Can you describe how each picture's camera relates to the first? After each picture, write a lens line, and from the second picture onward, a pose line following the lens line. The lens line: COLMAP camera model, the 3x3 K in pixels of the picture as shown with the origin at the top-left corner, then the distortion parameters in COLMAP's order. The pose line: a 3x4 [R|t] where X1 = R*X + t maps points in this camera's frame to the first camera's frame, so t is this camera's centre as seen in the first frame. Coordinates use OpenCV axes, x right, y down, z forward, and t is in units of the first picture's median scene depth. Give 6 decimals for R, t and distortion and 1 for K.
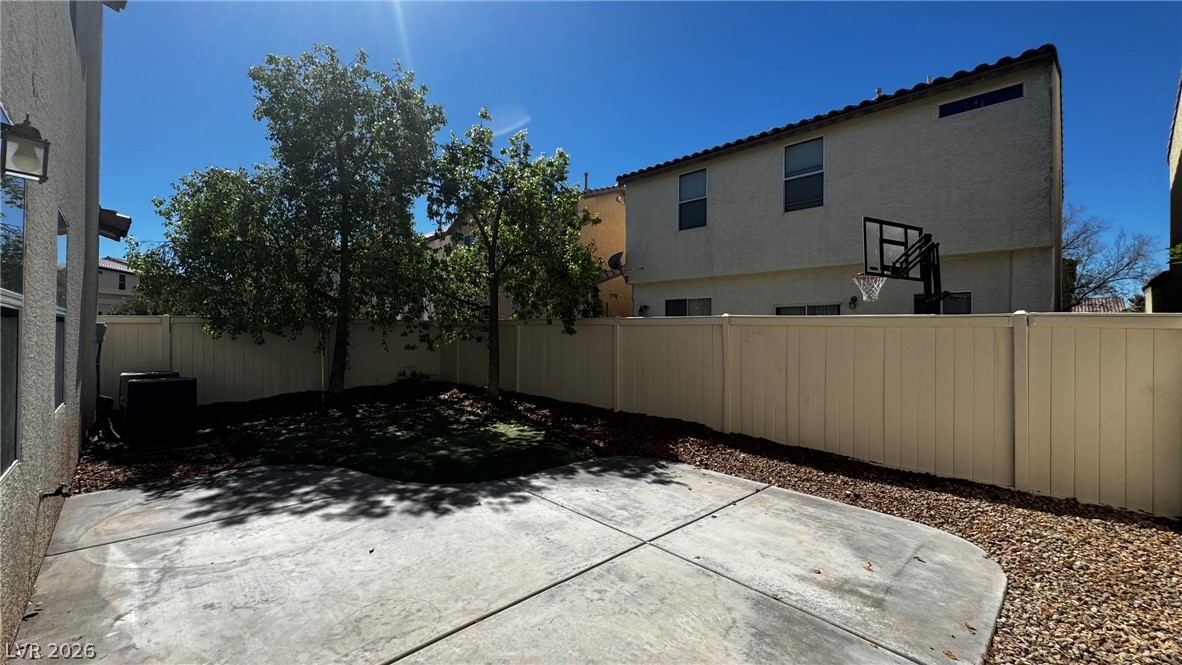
lens RADIAL K [[475.0, 0, 592.1], [0, 475.0, 330.1], [0, 0, 1]] dist [-0.003619, -0.001441]
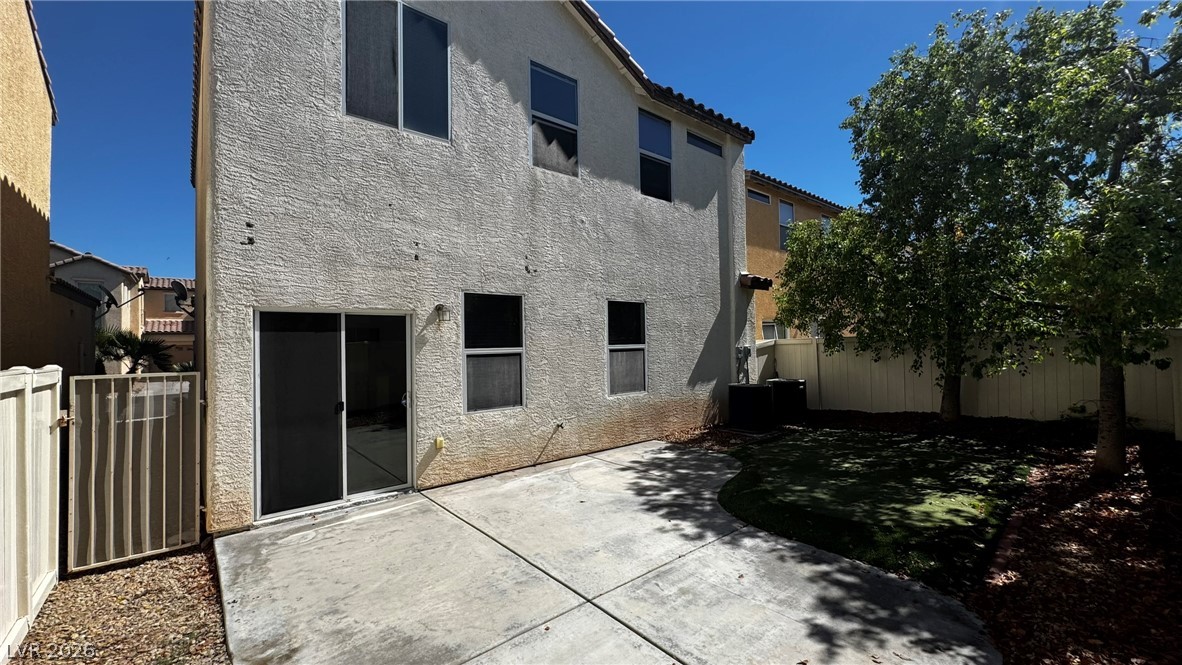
lens RADIAL K [[475.0, 0, 592.2], [0, 475.0, 331.9], [0, 0, 1]] dist [-0.003619, -0.001441]
pose [[-0.073701, -0.026356, -0.996932, 0.815777], [0.022542, 0.999351, -0.028086, -0.038969], [0.997026, -0.024543, -0.073059, 0.844457]]
